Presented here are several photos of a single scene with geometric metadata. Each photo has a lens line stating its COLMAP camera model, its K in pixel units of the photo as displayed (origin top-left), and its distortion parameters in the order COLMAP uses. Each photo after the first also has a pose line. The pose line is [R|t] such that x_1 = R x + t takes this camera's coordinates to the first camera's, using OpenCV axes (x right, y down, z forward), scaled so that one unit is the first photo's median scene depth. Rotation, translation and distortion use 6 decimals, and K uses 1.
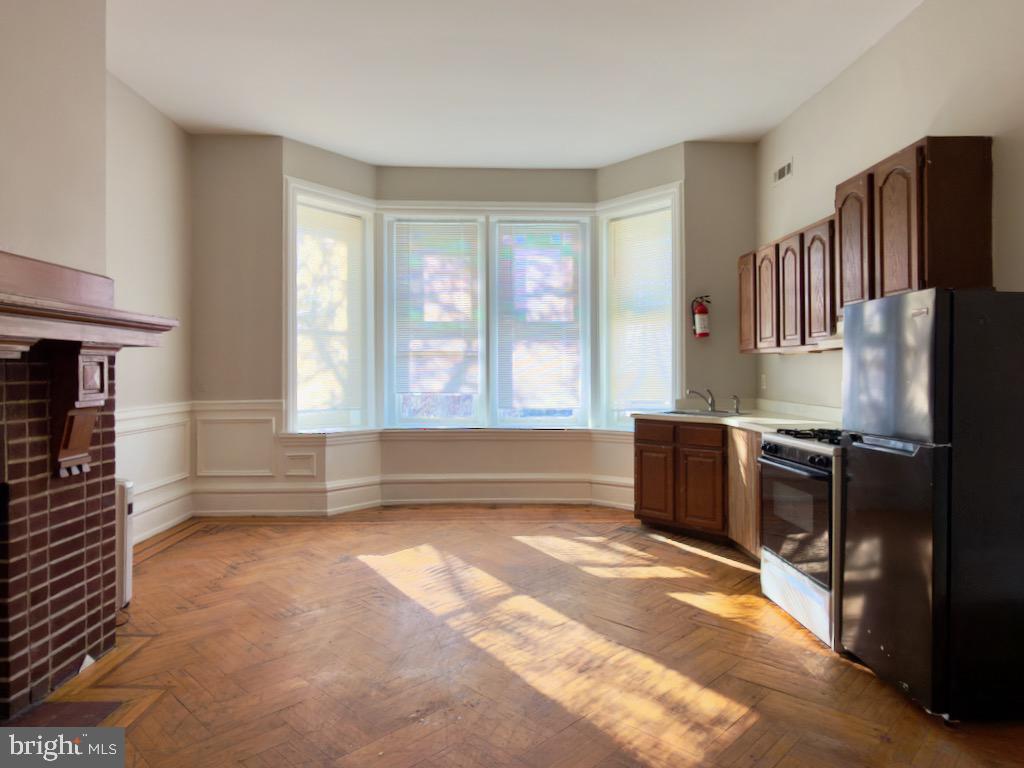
lens RADIAL K [[640.6, 0, 512.8], [0, 640.6, 377.8], [0, 0, 1]] dist [0.004949, 0.003427]
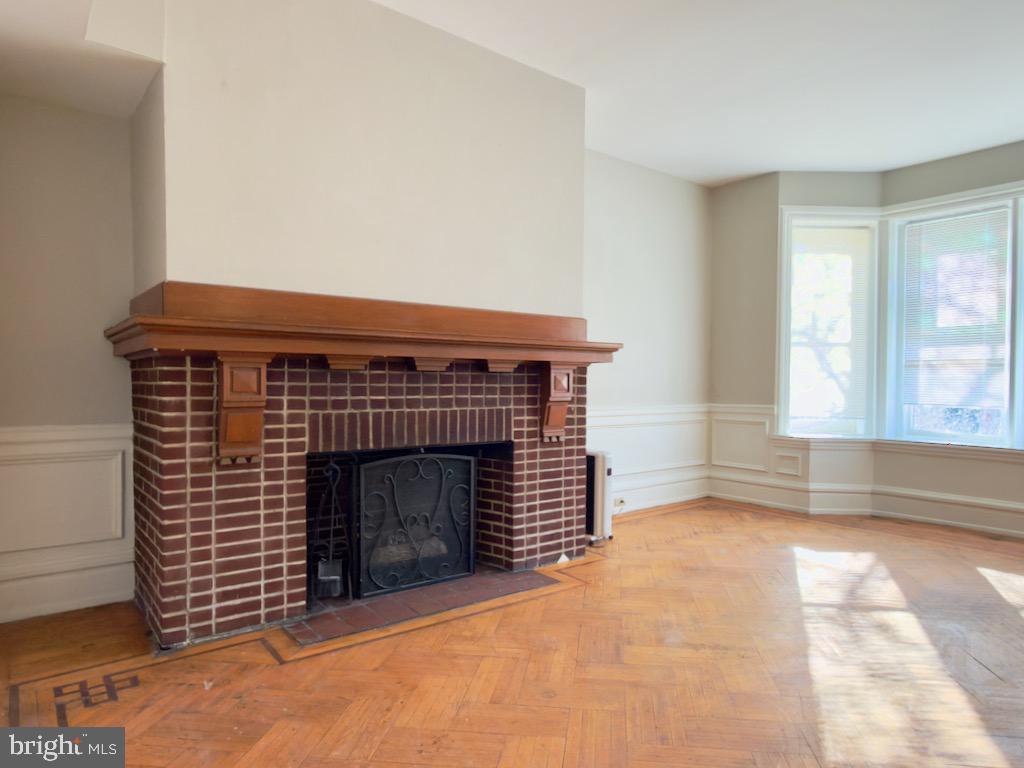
lens RADIAL K [[640.6, 0, 555.5], [0, 640.6, 397.1], [0, 0, 1]] dist [0.004949, 0.003427]
pose [[0.627367, 0.024517, -0.778338, 0.317166], [-0.013454, 0.999696, 0.020645, 0.001508], [0.778607, -0.002480, 0.627506, -0.014708]]
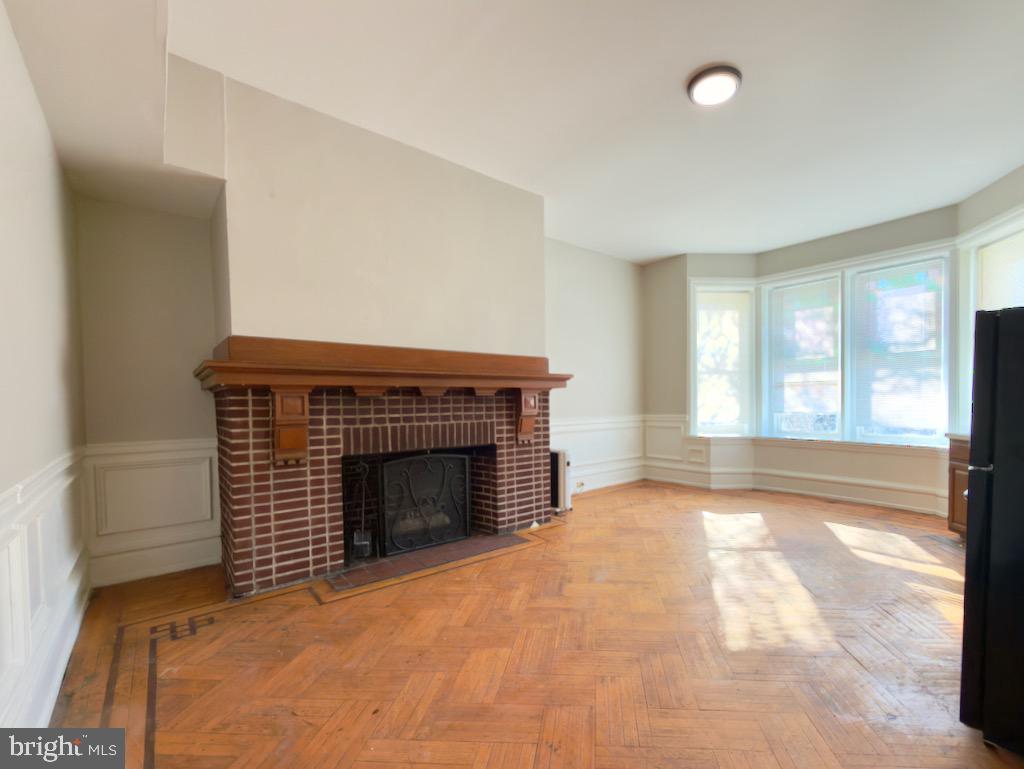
lens RADIAL K [[448.5, 0, 573.8], [0, 448.5, 415.0], [0, 0, 1]] dist [0.002974, 0.001176]
pose [[0.658955, 0.016658, -0.751998, 0.358243], [0.005904, 0.999609, 0.027316, 0.000808], [0.752160, -0.022440, 0.658599, 0.025119]]
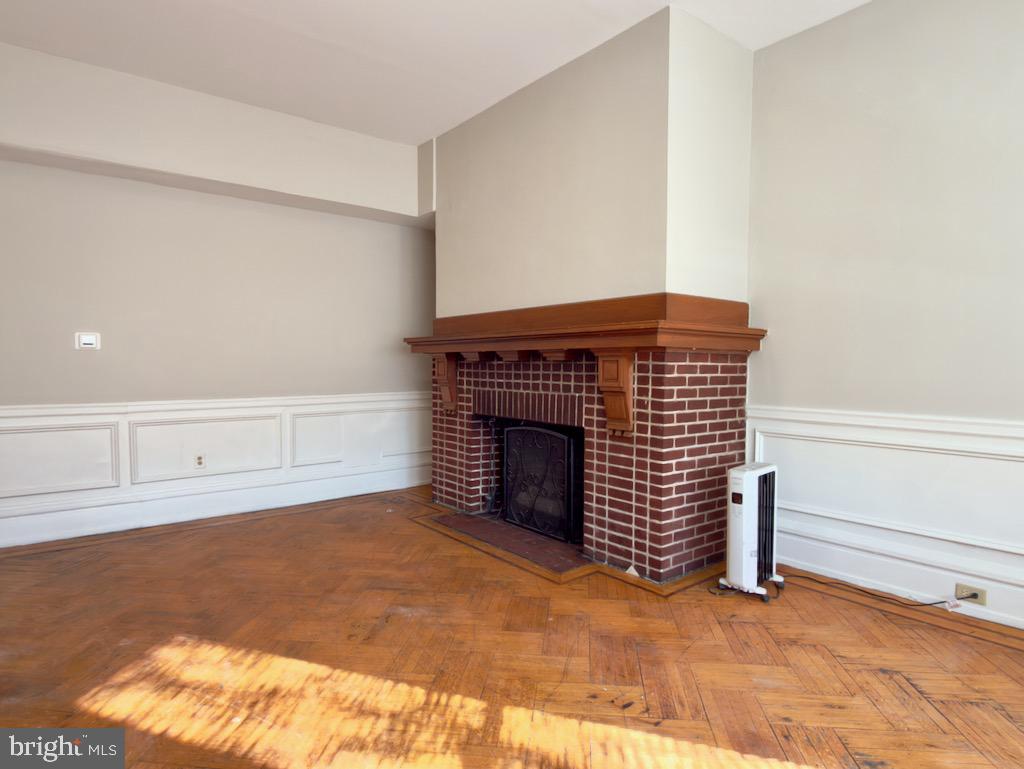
lens RADIAL K [[604.2, 0, 513.6], [0, 604.2, 384.9], [0, 0, 1]] dist [0.010064, 0.001598]
pose [[-0.797342, 0.022516, -0.603108, 0.192841], [-0.004679, 0.999043, 0.043483, -0.015058], [0.603510, 0.037493, -0.796473, 1.048974]]
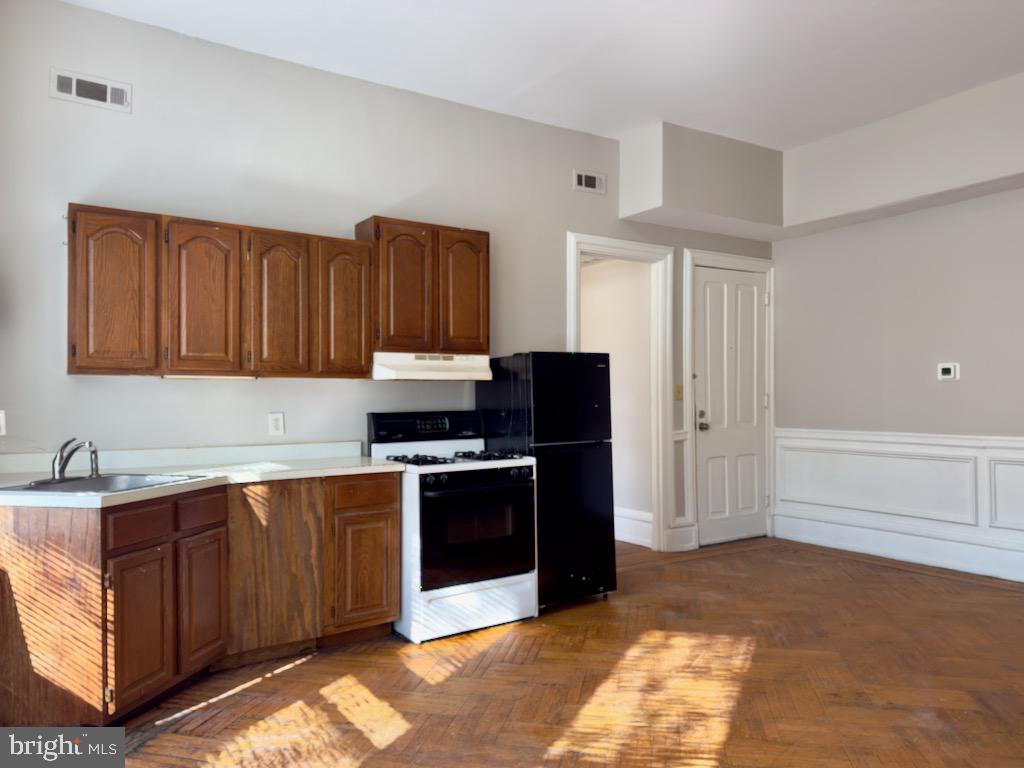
lens RADIAL K [[742.7, 0, 504.2], [0, 742.7, 388.0], [0, 0, 1]] dist [0.065436, -0.083149]
pose [[-0.531679, 0.012982, 0.846847, -0.438114], [0.013802, 0.999883, -0.006663, -0.015803], [-0.846834, 0.008146, -0.531795, 1.091285]]
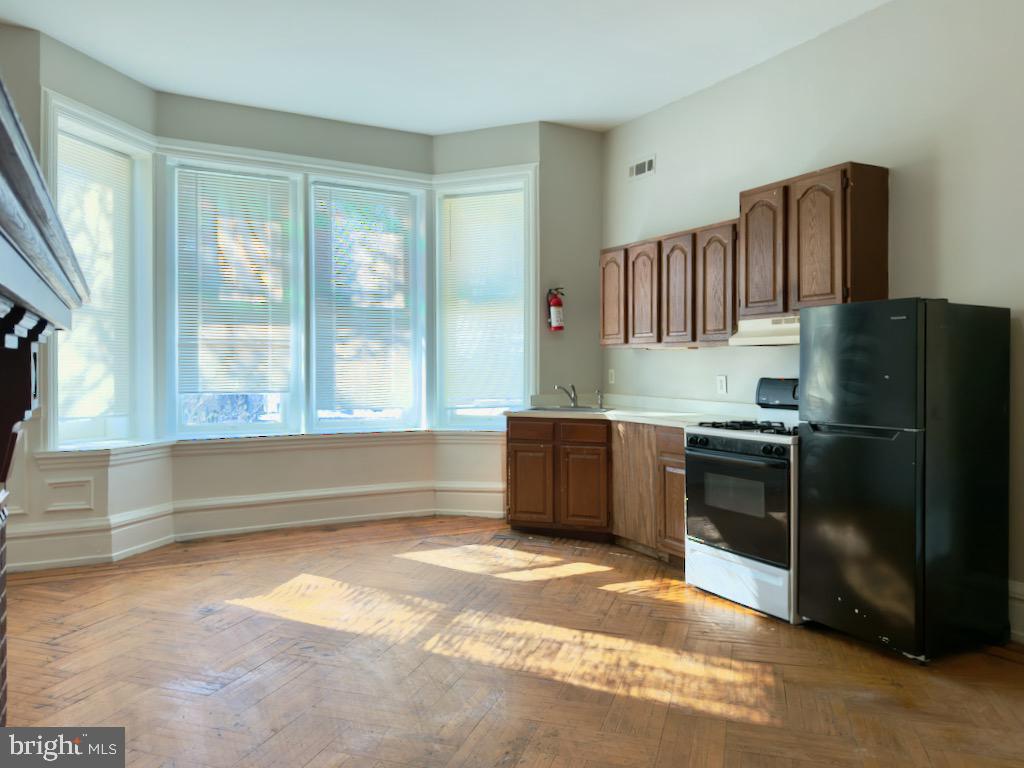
lens RADIAL K [[742.7, 0, 506.3], [0, 742.7, 375.0], [0, 0, 1]] dist [0.065436, -0.083149]
pose [[0.901500, -0.002088, 0.432773, -0.287364], [0.000083, 0.999989, 0.004652, -0.002006], [-0.432778, -0.004158, 0.901491, 0.036844]]
